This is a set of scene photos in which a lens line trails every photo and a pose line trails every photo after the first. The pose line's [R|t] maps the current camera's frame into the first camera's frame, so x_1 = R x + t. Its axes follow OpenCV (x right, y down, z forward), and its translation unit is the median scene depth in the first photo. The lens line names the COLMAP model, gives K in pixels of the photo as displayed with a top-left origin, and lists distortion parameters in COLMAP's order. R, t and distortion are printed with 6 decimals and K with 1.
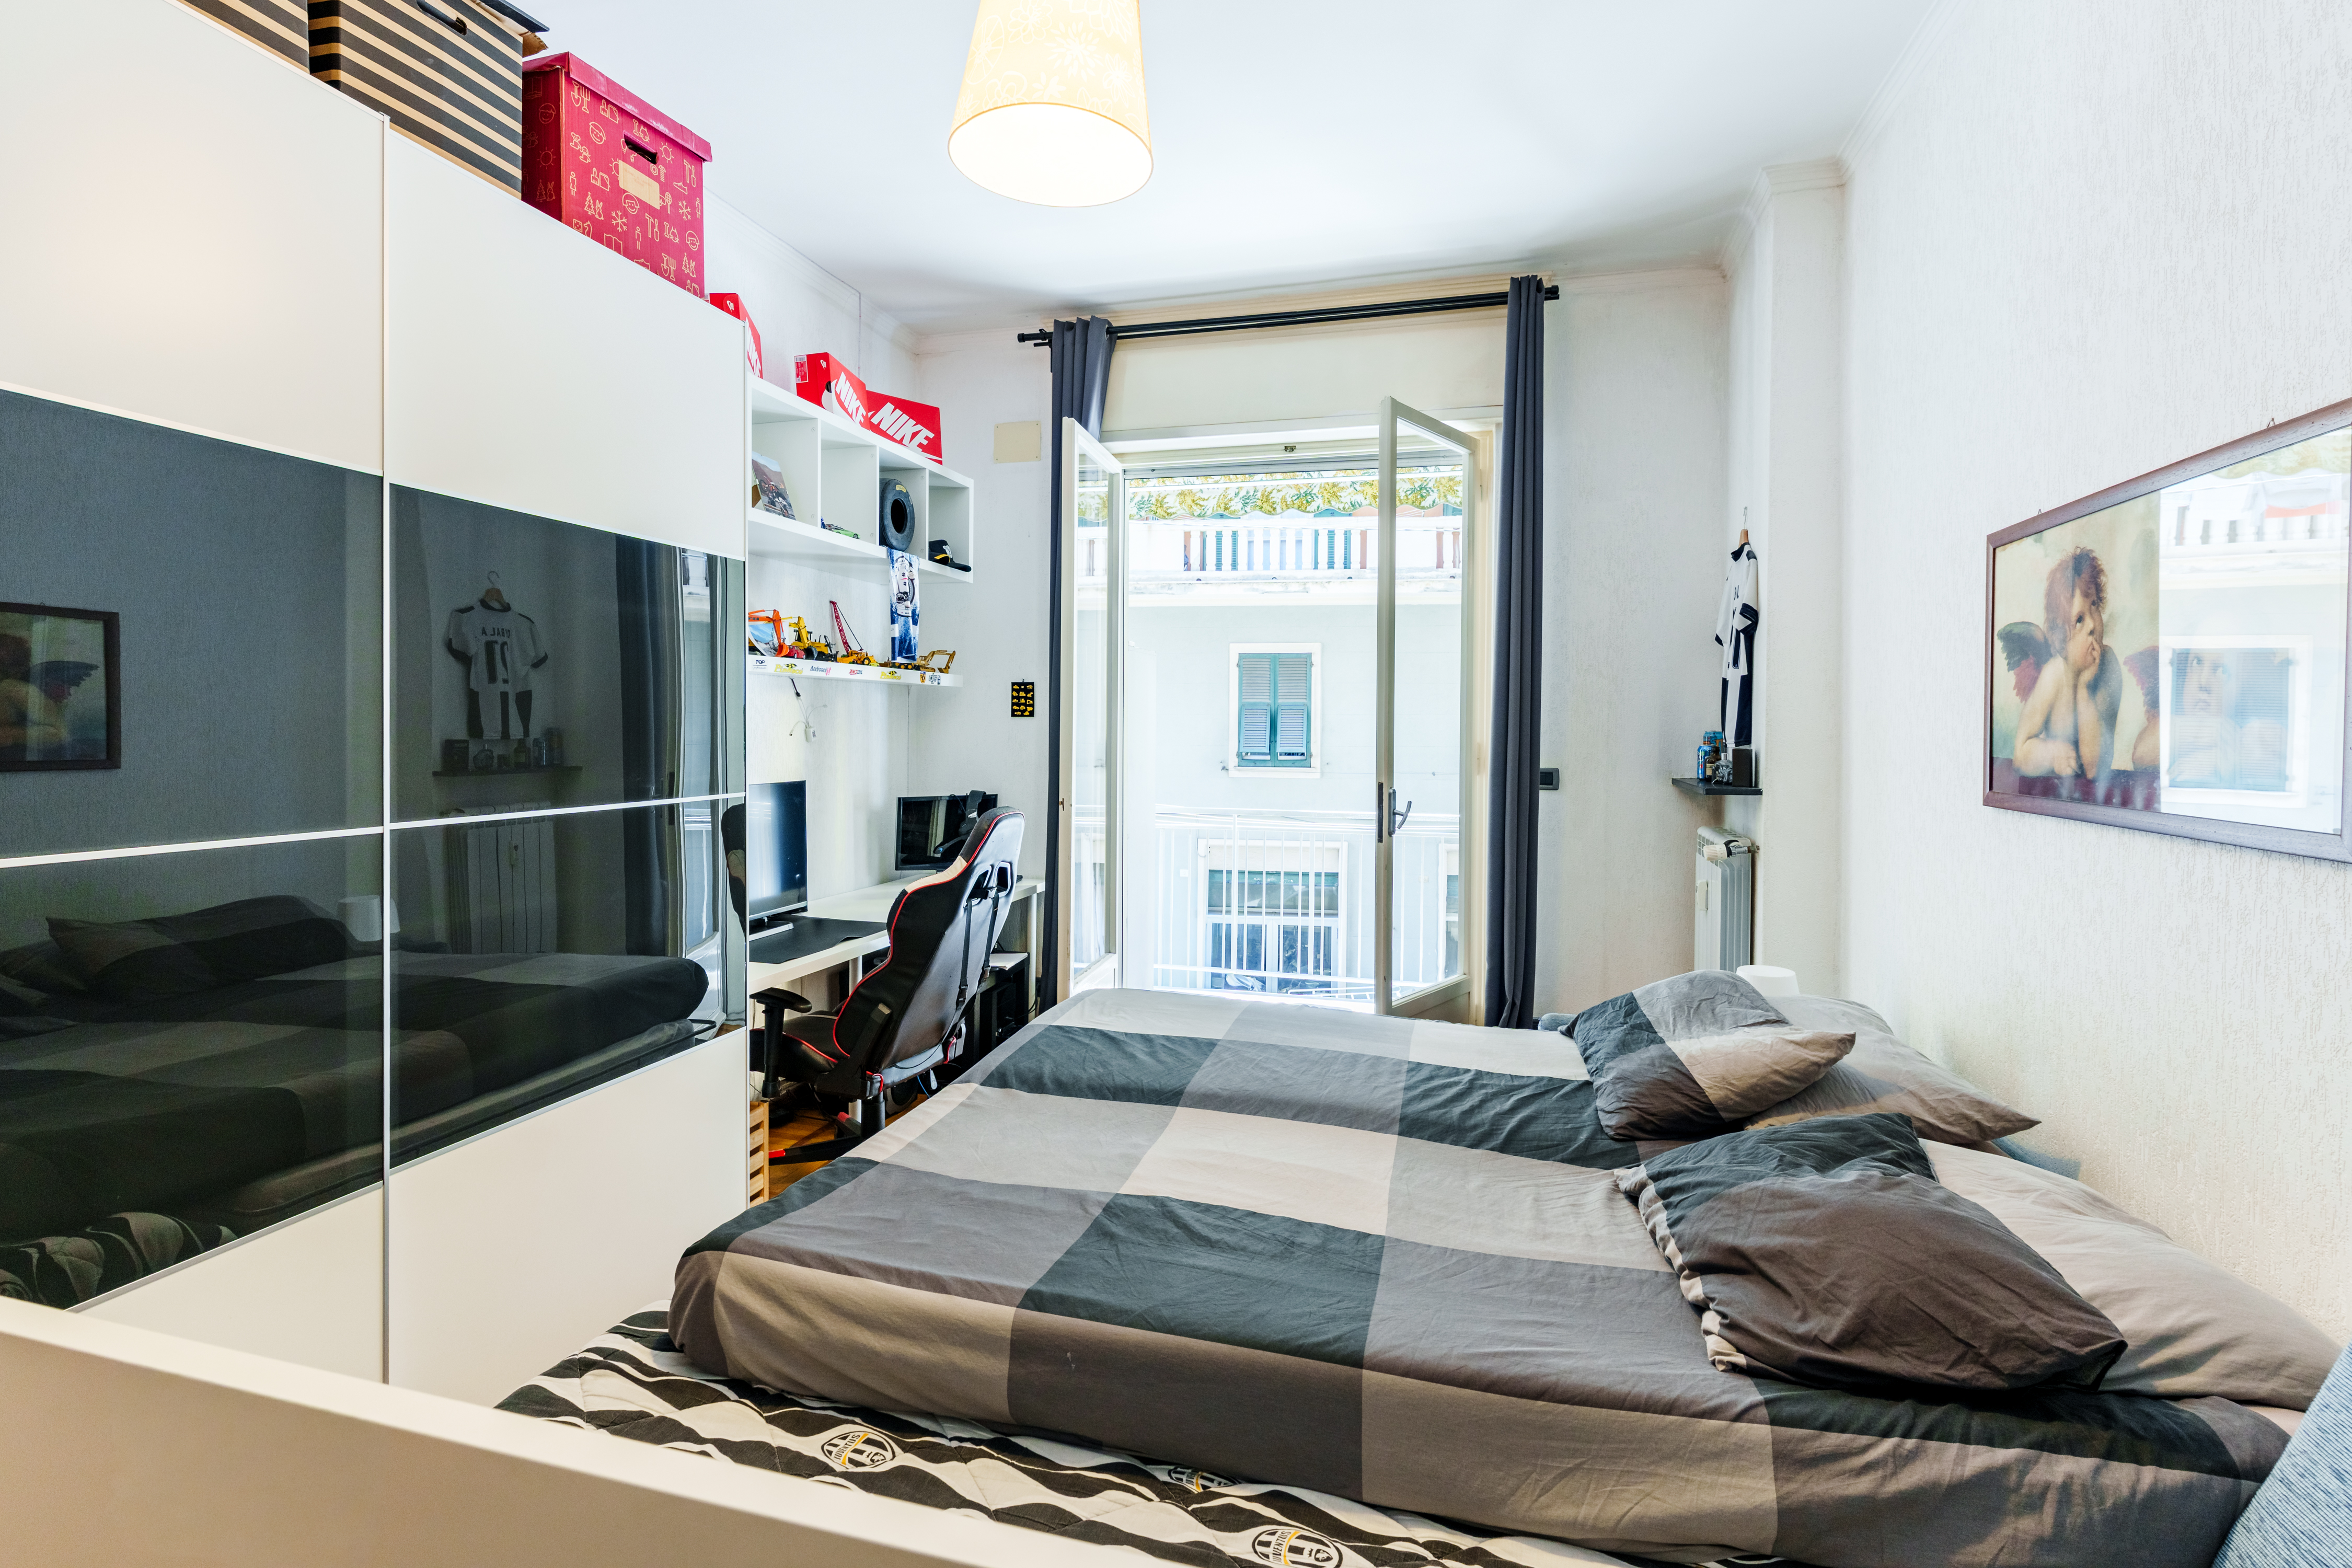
lens RADIAL K [[1184.6, 0, 1107.0], [0, 1184.6, 736.2], [0, 0, 1]] dist [-0.000101, 0.000014]
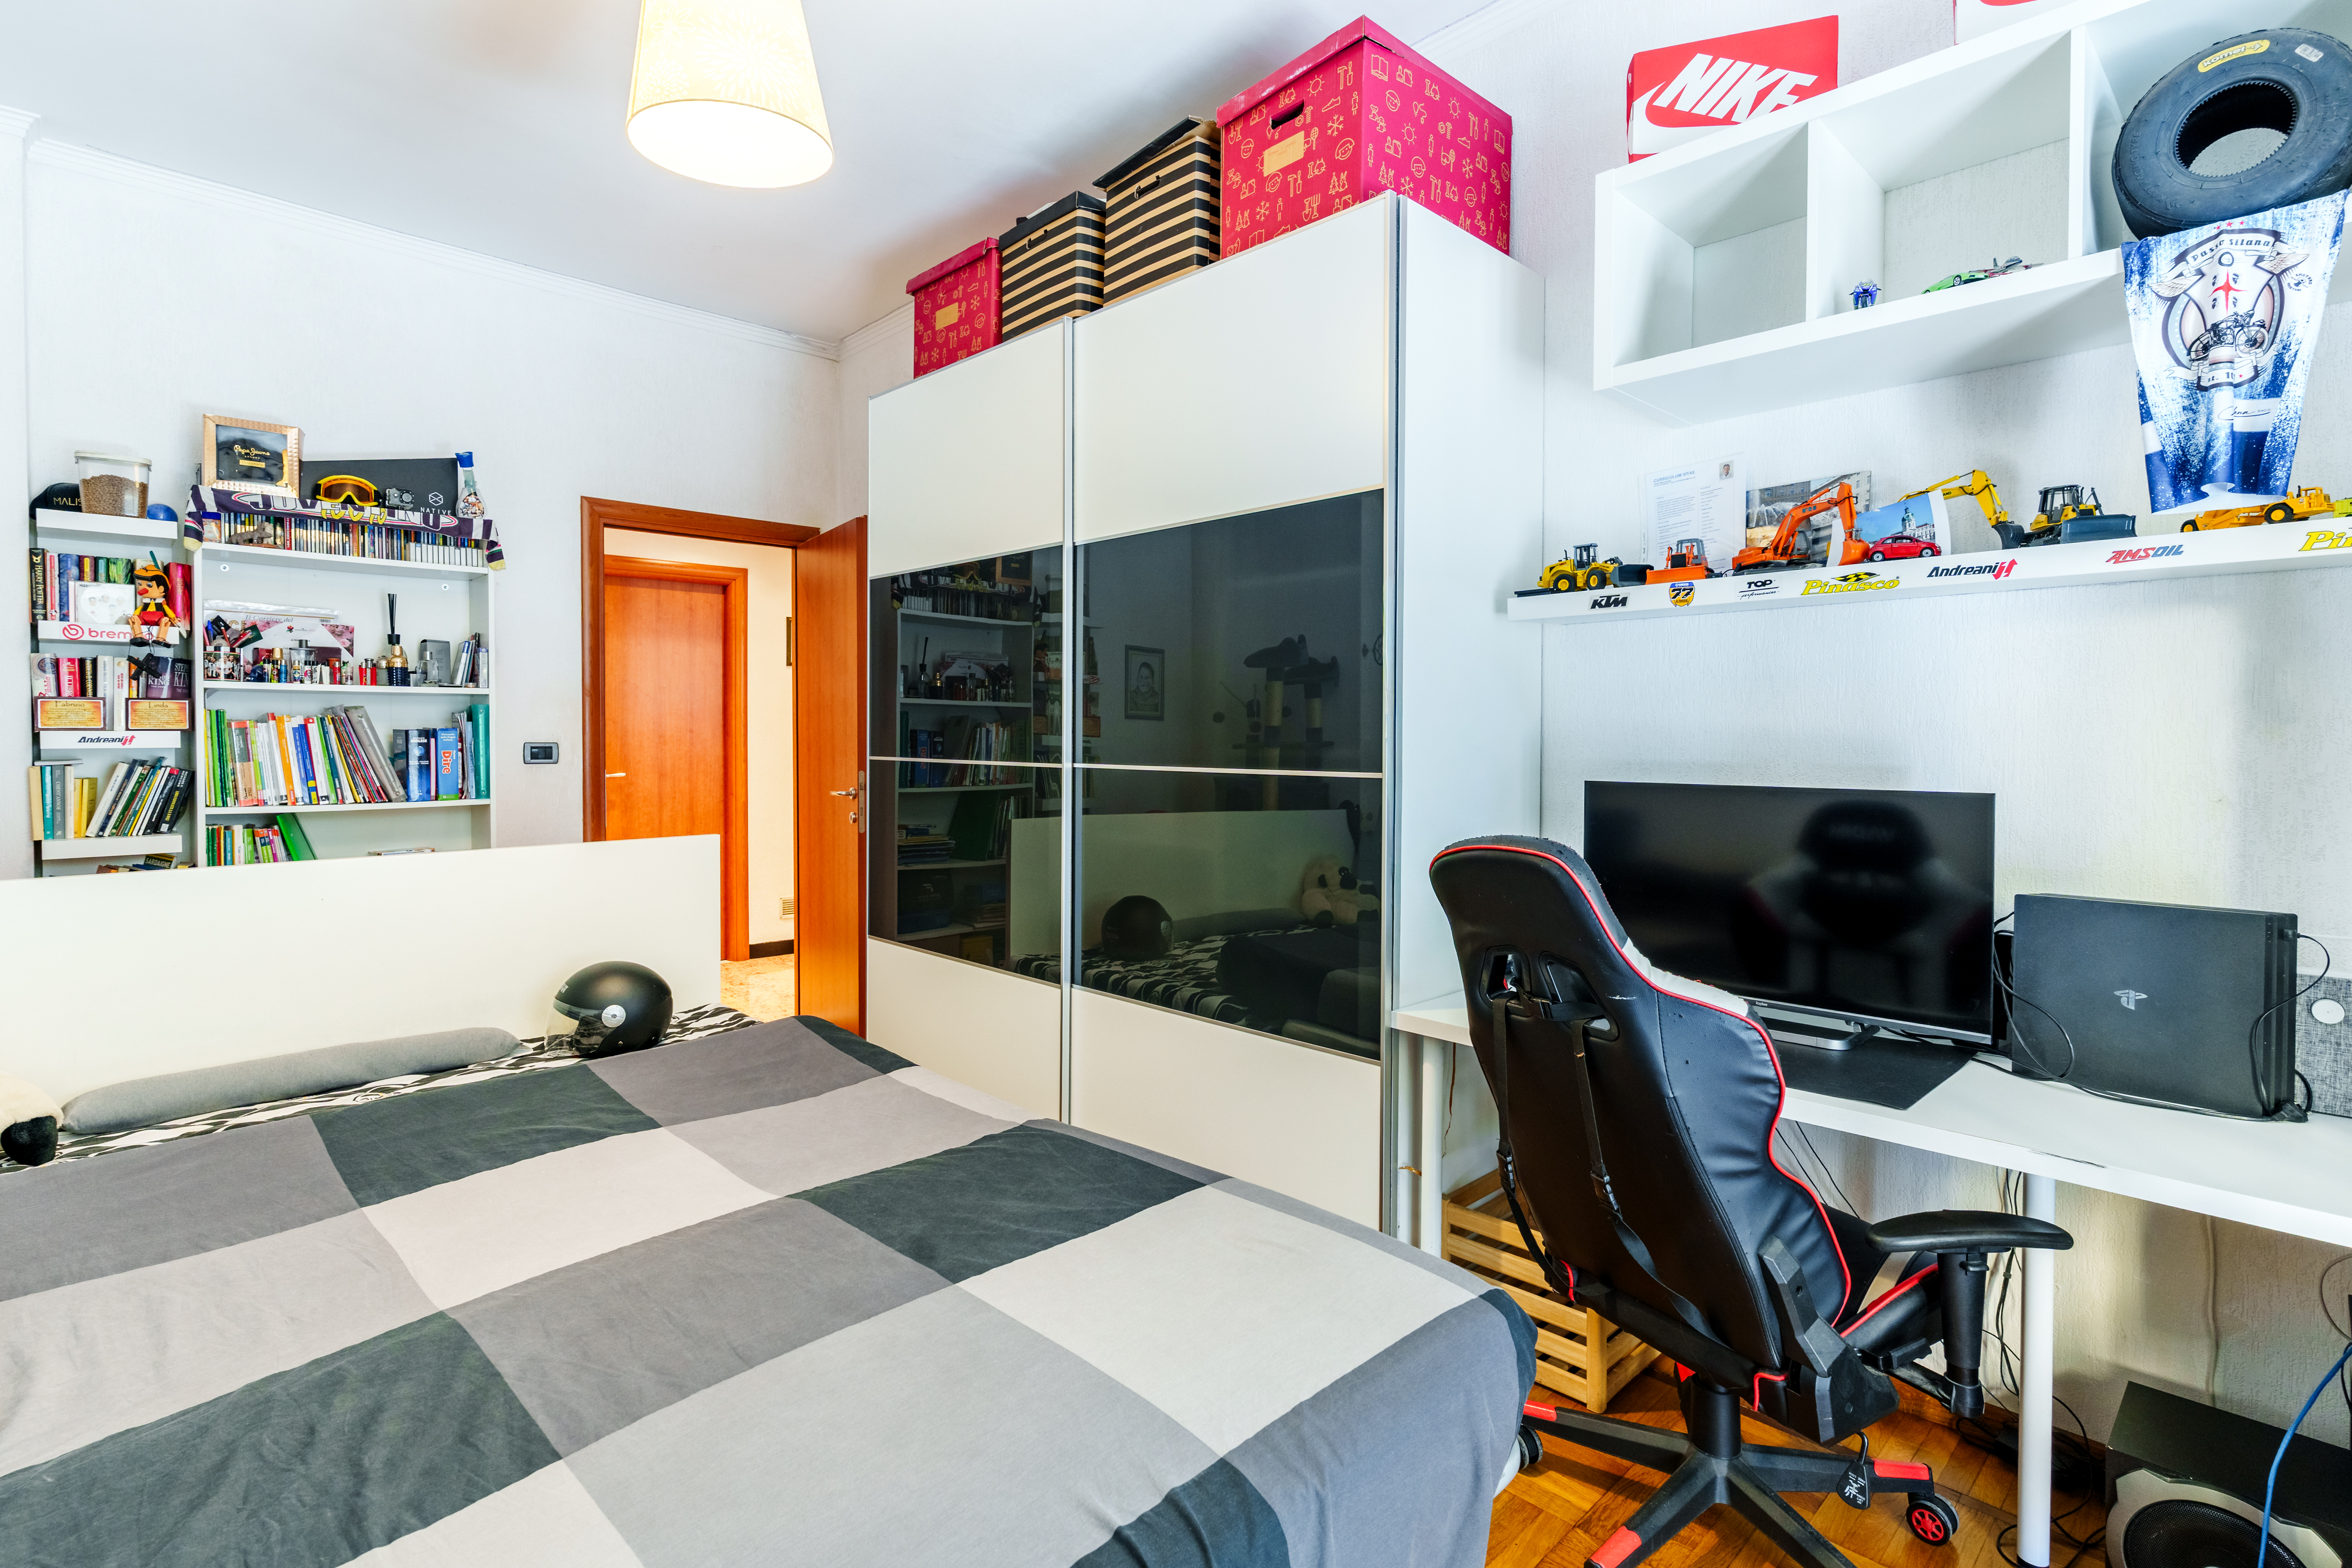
lens RADIAL K [[1132.3, 0, 1176.3], [0, 1132.3, 757.3], [0, 0, 1]] dist [0.000294, 0.000092]
pose [[-0.467723, 0.014673, -0.883753, 0.554564], [-0.008406, 0.999743, 0.021047, 0.026345], [0.883835, 0.017273, -0.467480, 1.529523]]
